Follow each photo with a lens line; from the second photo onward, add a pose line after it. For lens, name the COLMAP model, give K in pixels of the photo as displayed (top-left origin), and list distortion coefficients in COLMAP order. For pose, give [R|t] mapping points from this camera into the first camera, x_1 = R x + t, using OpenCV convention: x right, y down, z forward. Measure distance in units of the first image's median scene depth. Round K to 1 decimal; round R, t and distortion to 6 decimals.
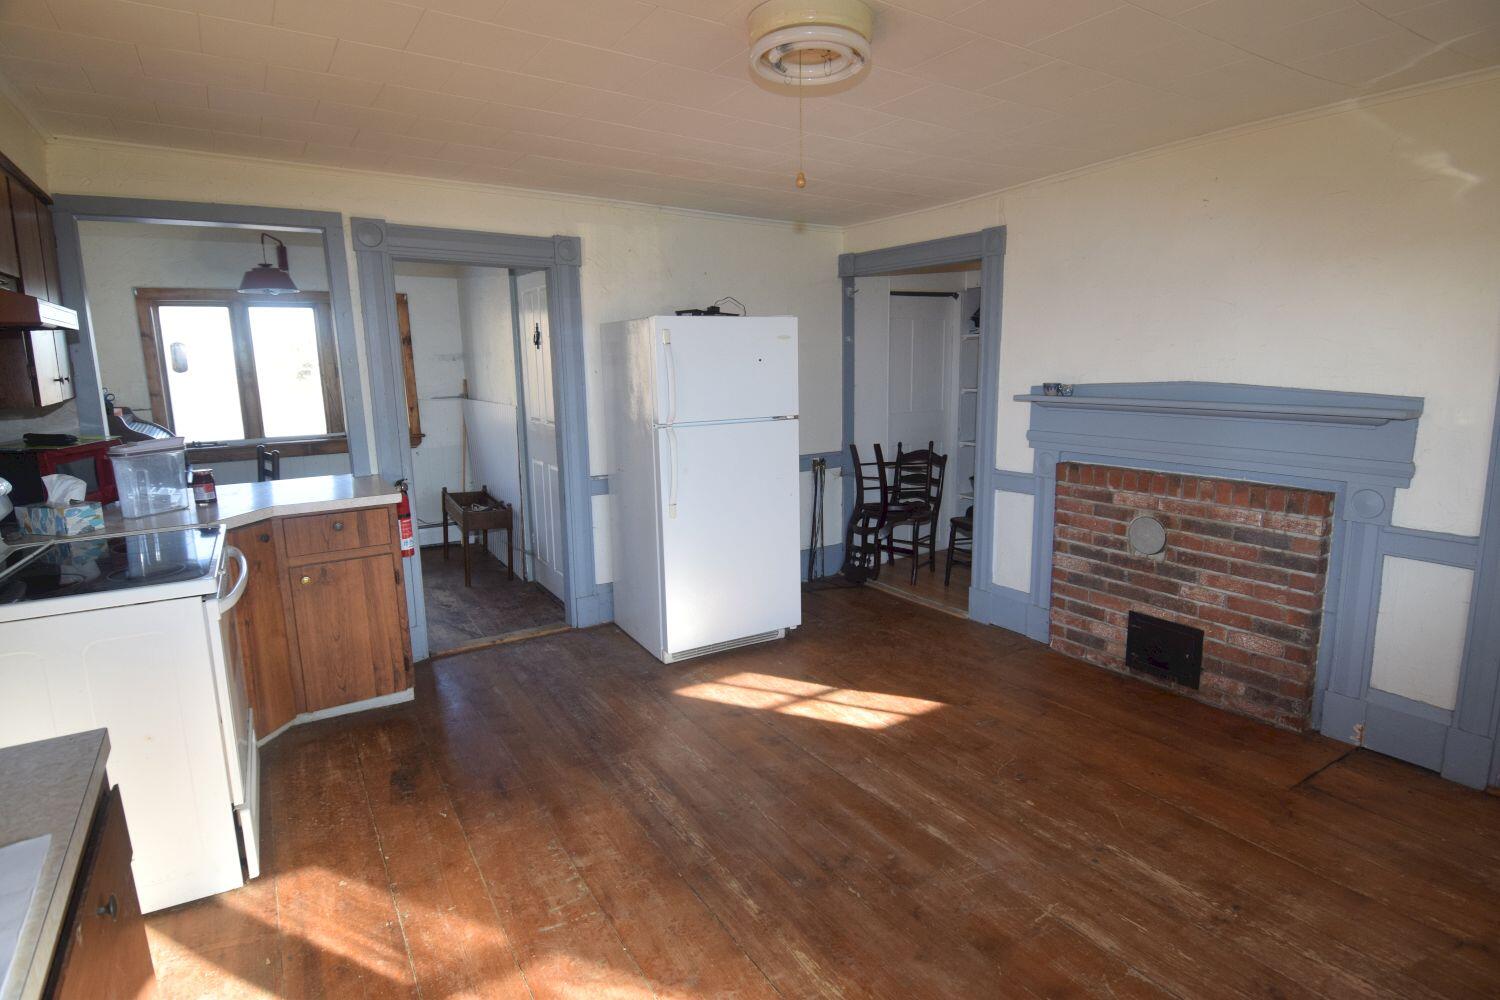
lens RADIAL K [[785.4, 0, 747.2], [0, 785.4, 490.0], [0, 0, 1]] dist [0.003569, -0.001453]
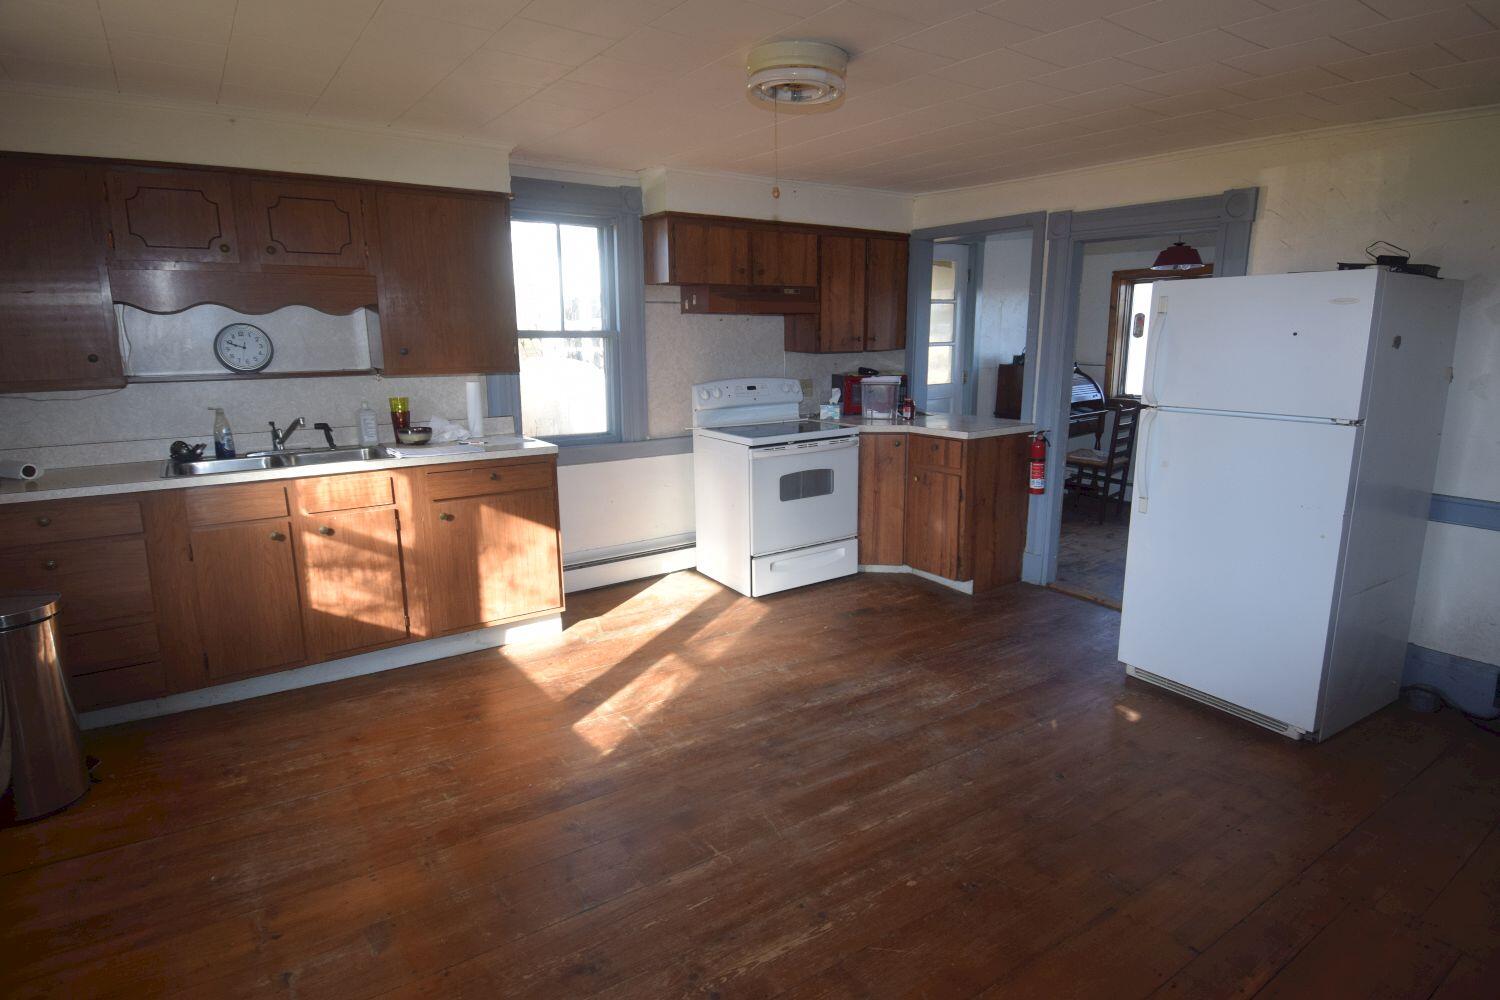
lens RADIAL K [[785.4, 0, 747.2], [0, 785.4, 490.0], [0, 0, 1]] dist [0.003569, -0.001453]
pose [[0.028425, 0.209476, -0.977401, 1.019165], [-0.164282, 0.965479, 0.202144, -0.128631], [0.986004, 0.154823, 0.061857, 0.684340]]
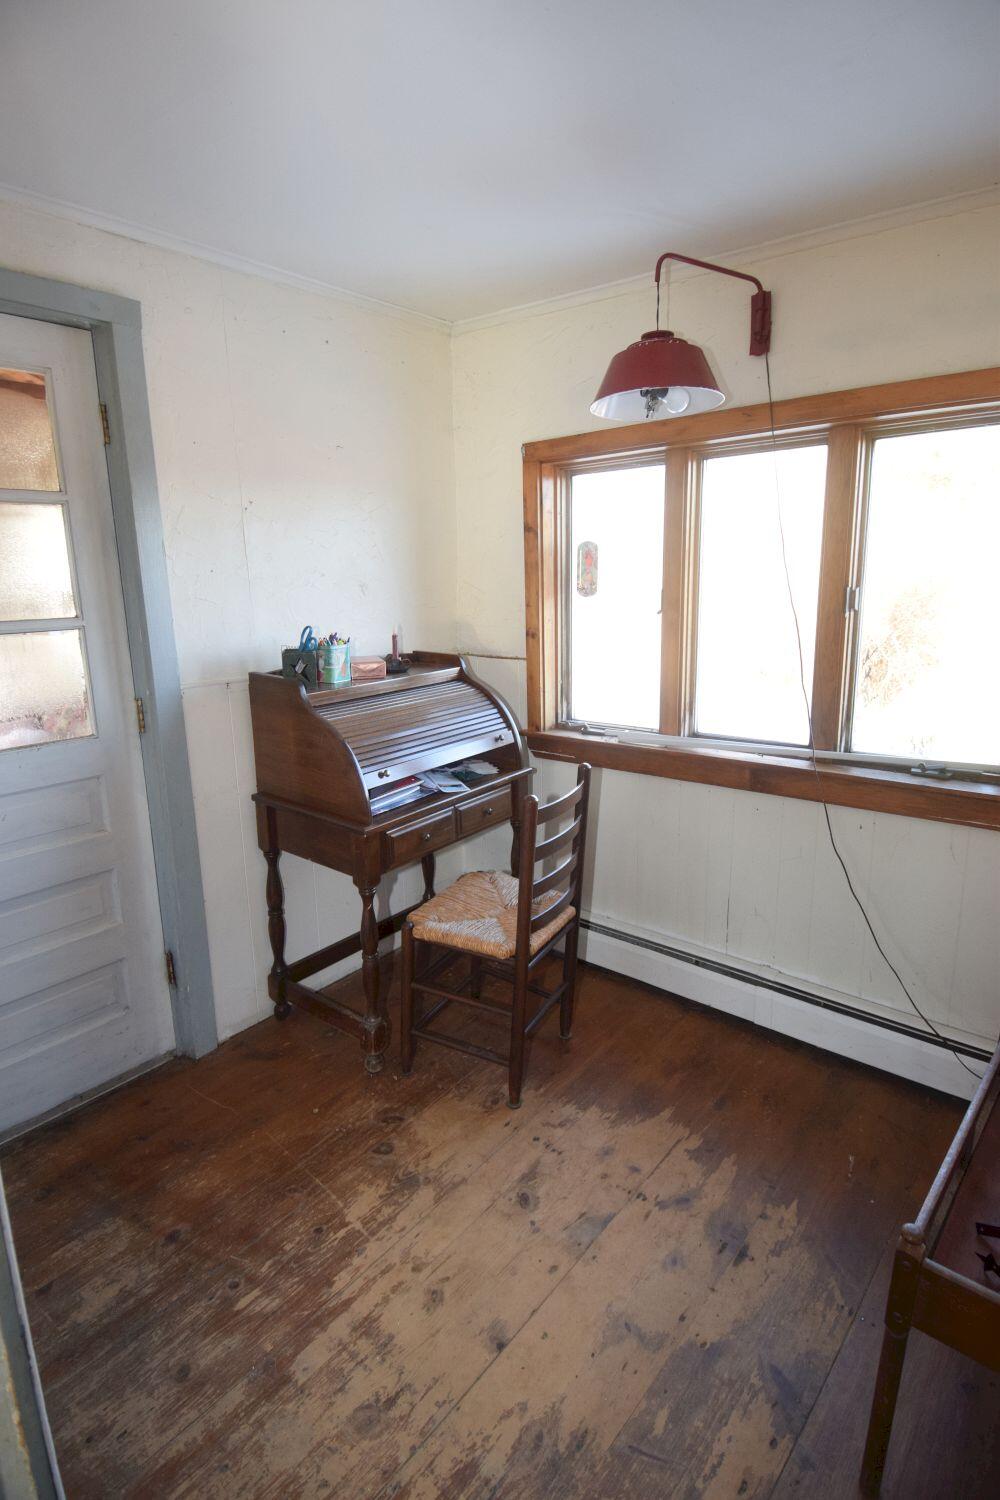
lens RADIAL K [[785.4, 0, 500.0], [0, 785.4, 750.0], [0, 0, 1]] dist [0.003569, -0.001453]
pose [[0.323152, 0.207886, -0.923232, -0.409231], [-0.150954, 0.974406, 0.166572, -0.247089], [0.934230, 0.085537, 0.346262, 1.481143]]
